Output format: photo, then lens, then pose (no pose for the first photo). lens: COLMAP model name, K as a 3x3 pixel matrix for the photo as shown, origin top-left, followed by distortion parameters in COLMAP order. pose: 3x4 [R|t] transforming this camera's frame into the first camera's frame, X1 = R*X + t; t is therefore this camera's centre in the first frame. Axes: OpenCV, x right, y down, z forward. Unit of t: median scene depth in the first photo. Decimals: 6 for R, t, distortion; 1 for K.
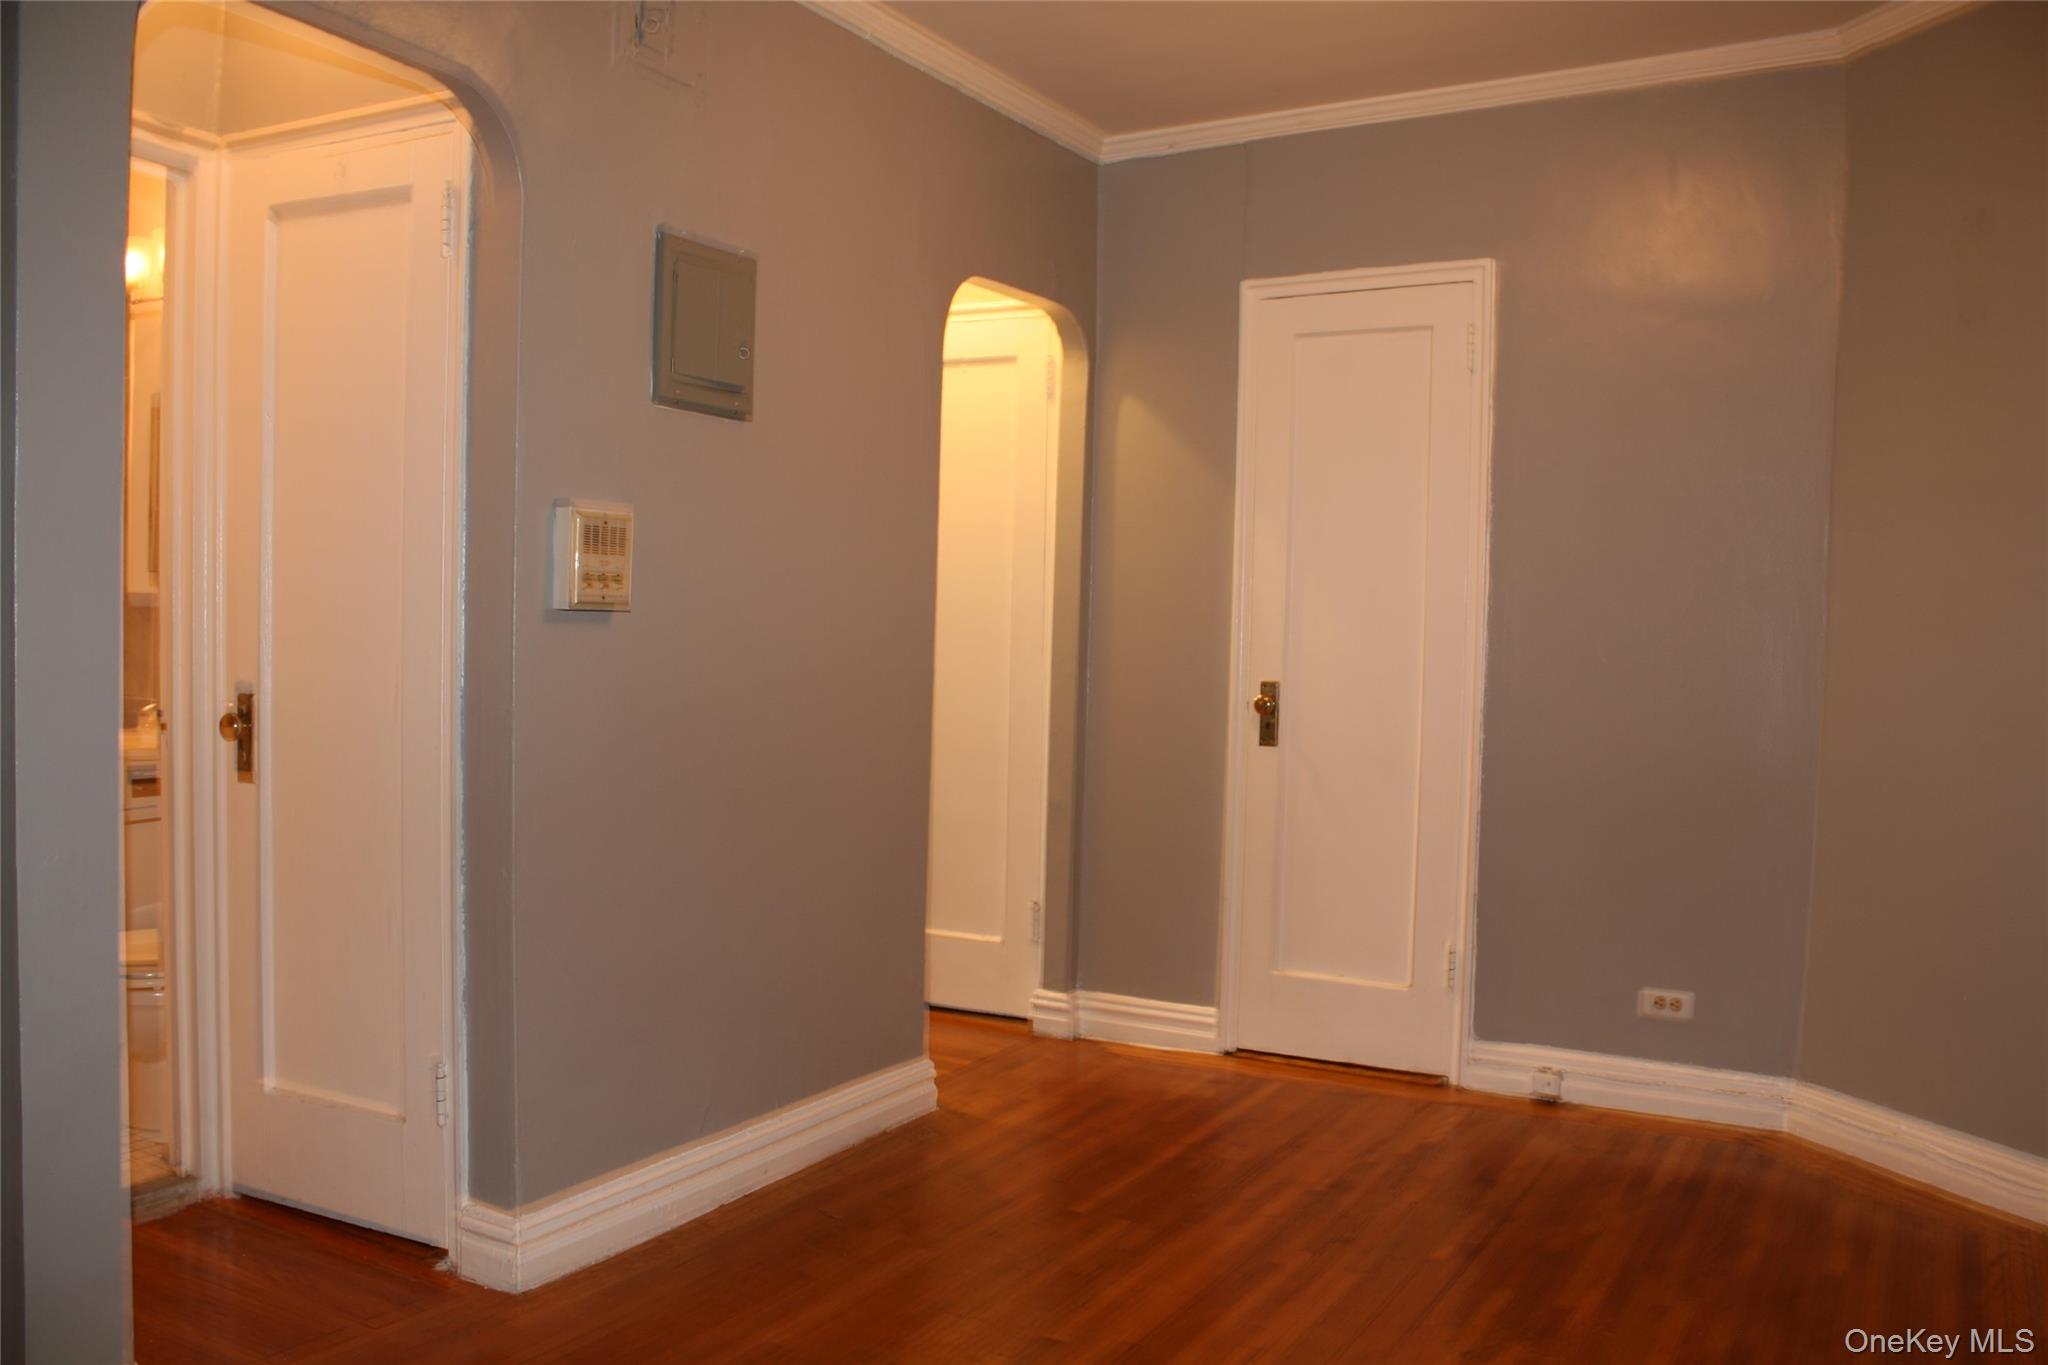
lens RADIAL K [[1742.3, 0, 1027.0], [0, 1742.3, 723.2], [0, 0, 1]] dist [-0.157863, 0.140019]
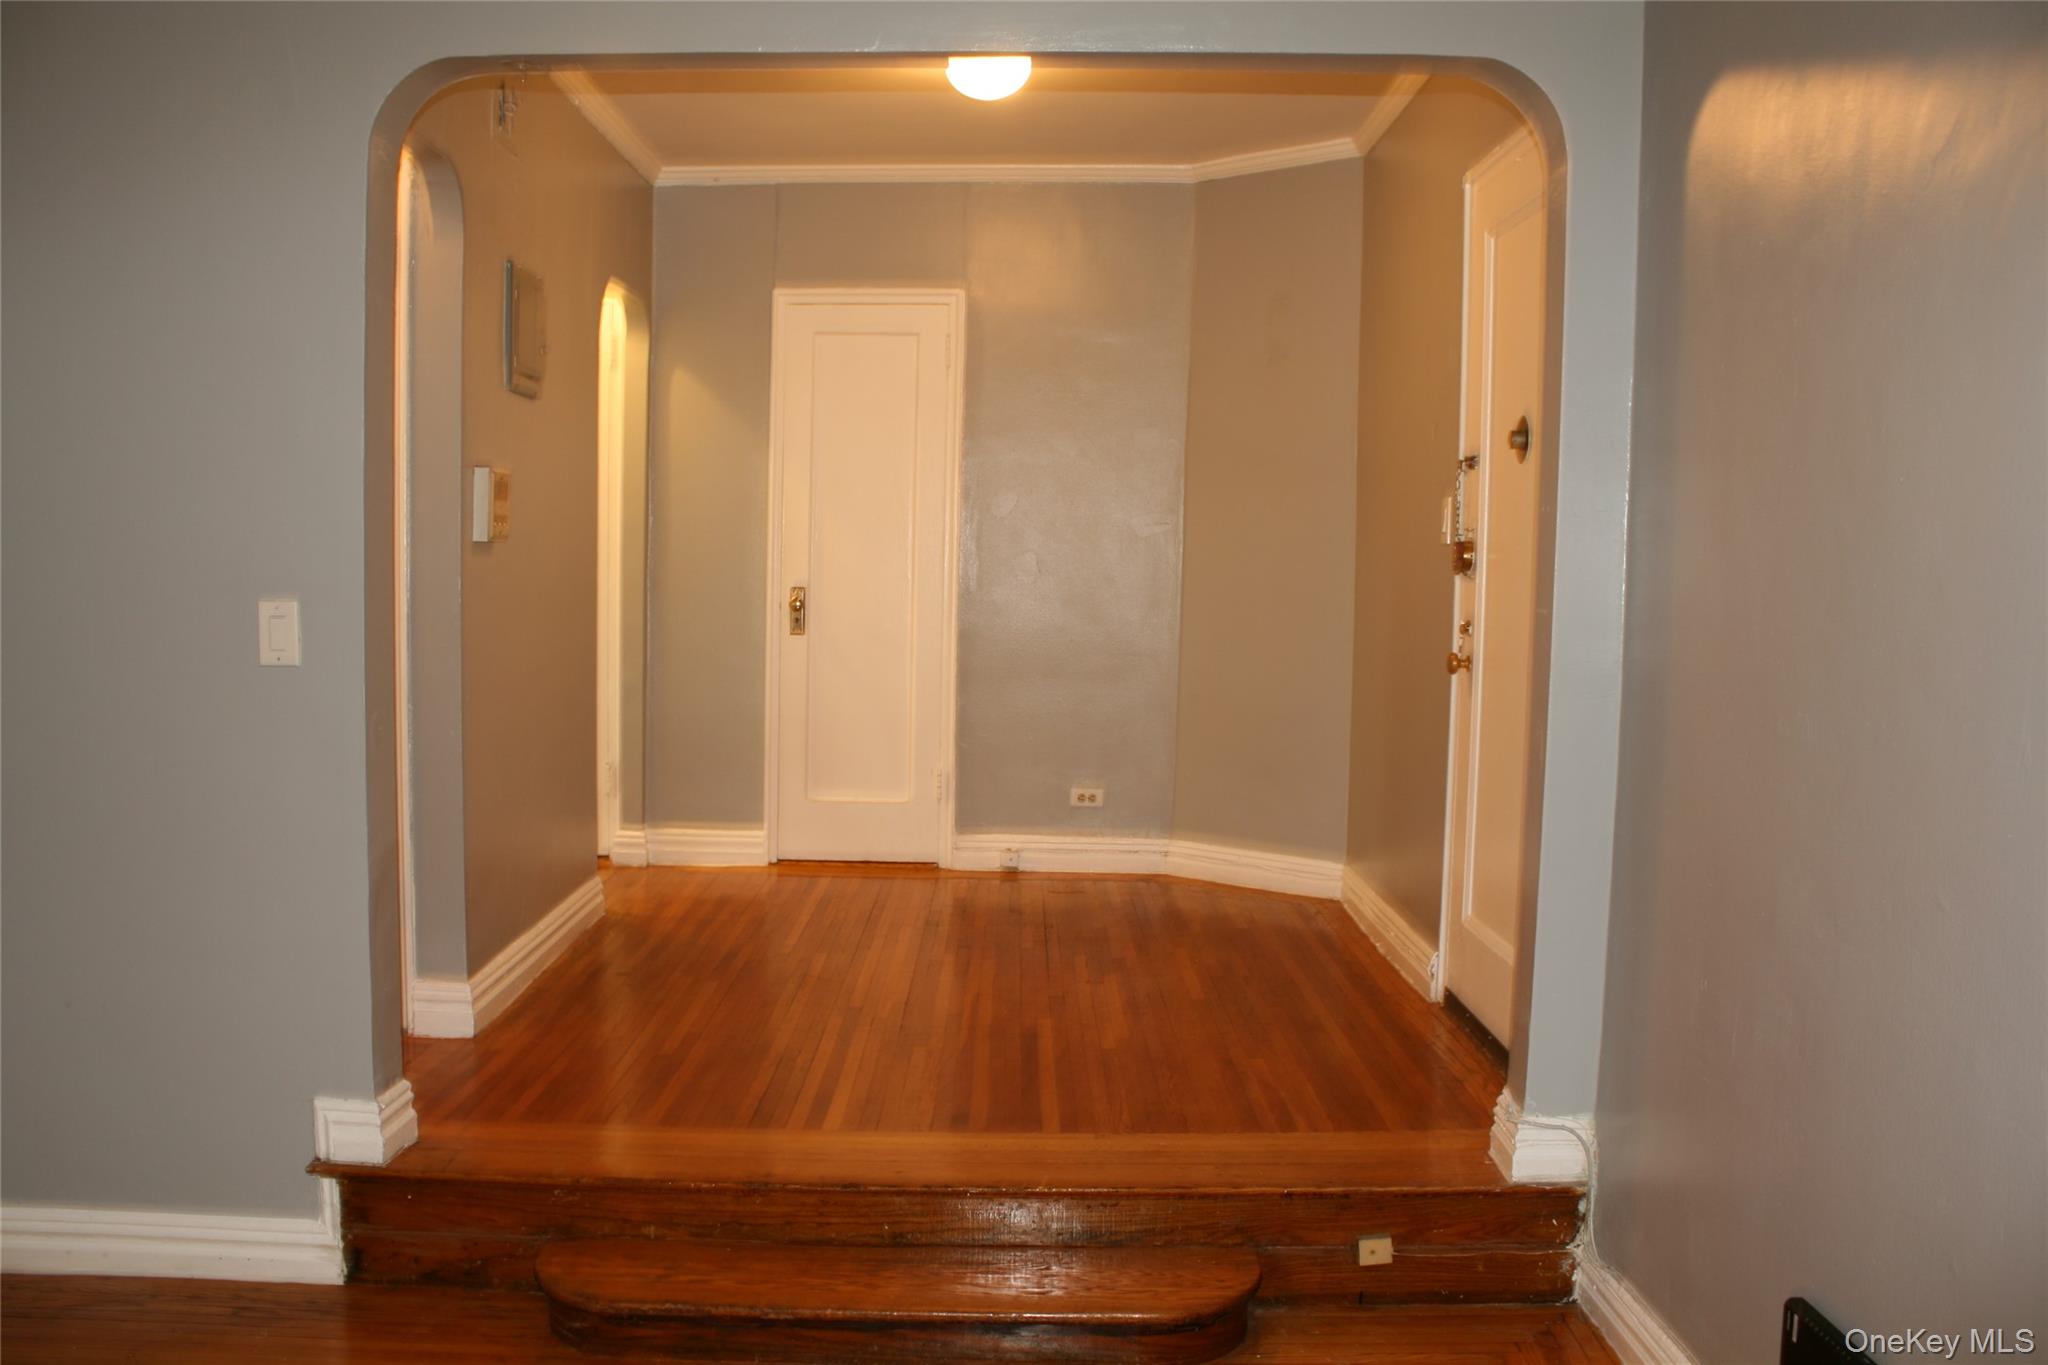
lens RADIAL K [[1742.3, 0, 1050.1], [0, 1742.3, 730.0], [0, 0, 1]] dist [-0.157863, 0.140019]
pose [[0.866446, -0.052572, 0.496496, -0.392075], [0.023243, 0.997610, 0.065072, 0.004211], [-0.498730, -0.044842, 0.865596, -0.297264]]
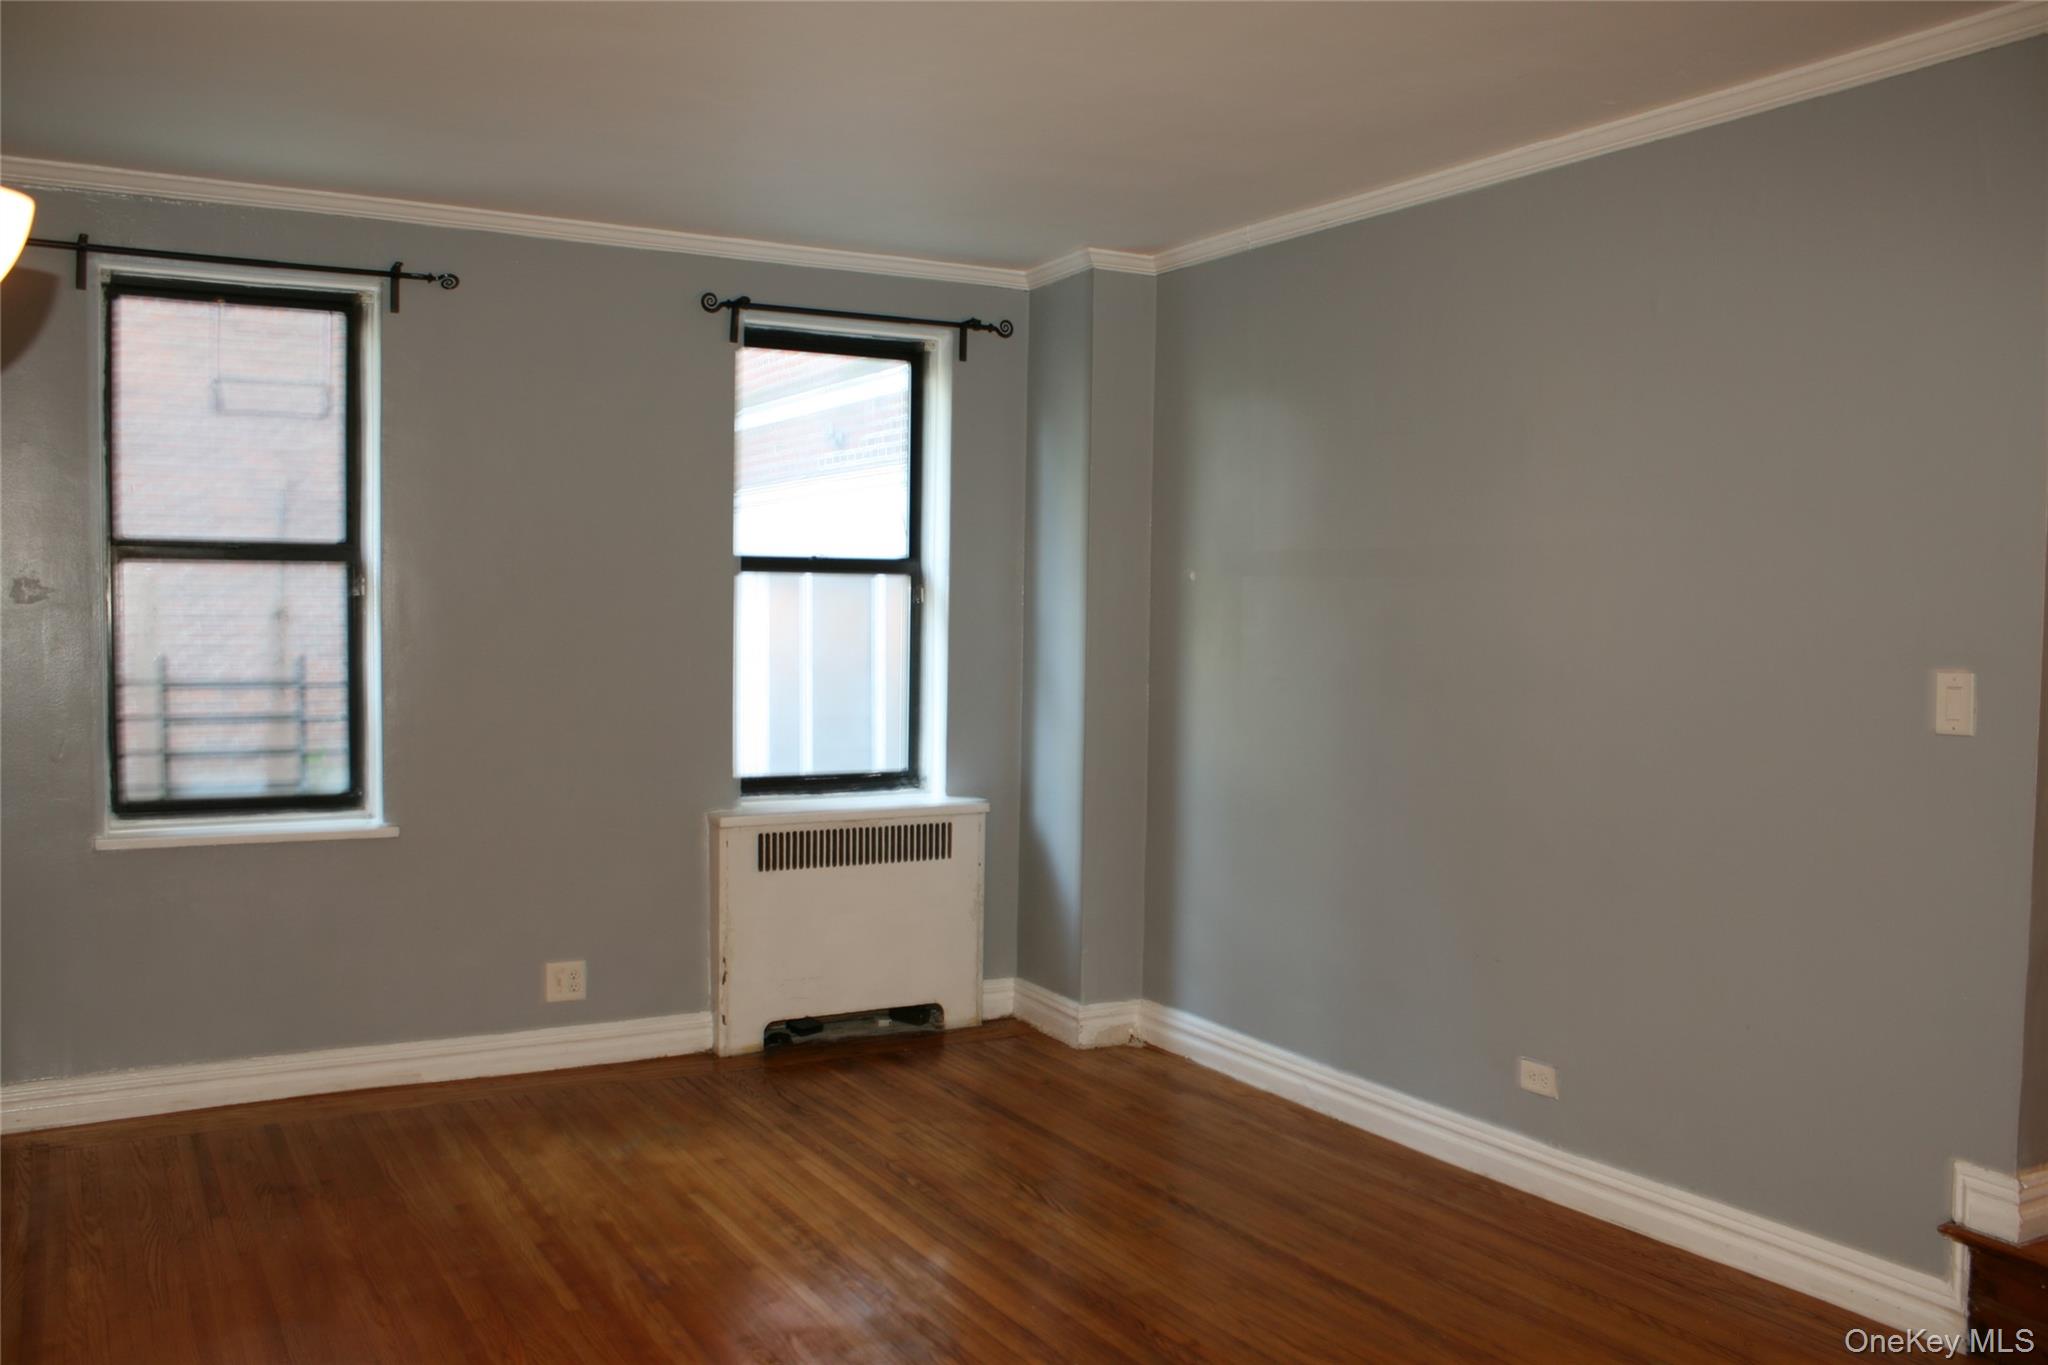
lens RADIAL K [[1742.3, 0, 998.4], [0, 1742.3, 721.1], [0, 0, 1]] dist [-0.157863, 0.140019]
pose [[0.863356, 0.013555, -0.504413, -0.307716], [-0.012381, 0.999907, 0.005681, 0.010996], [0.504443, 0.001341, 0.863444, -0.360370]]
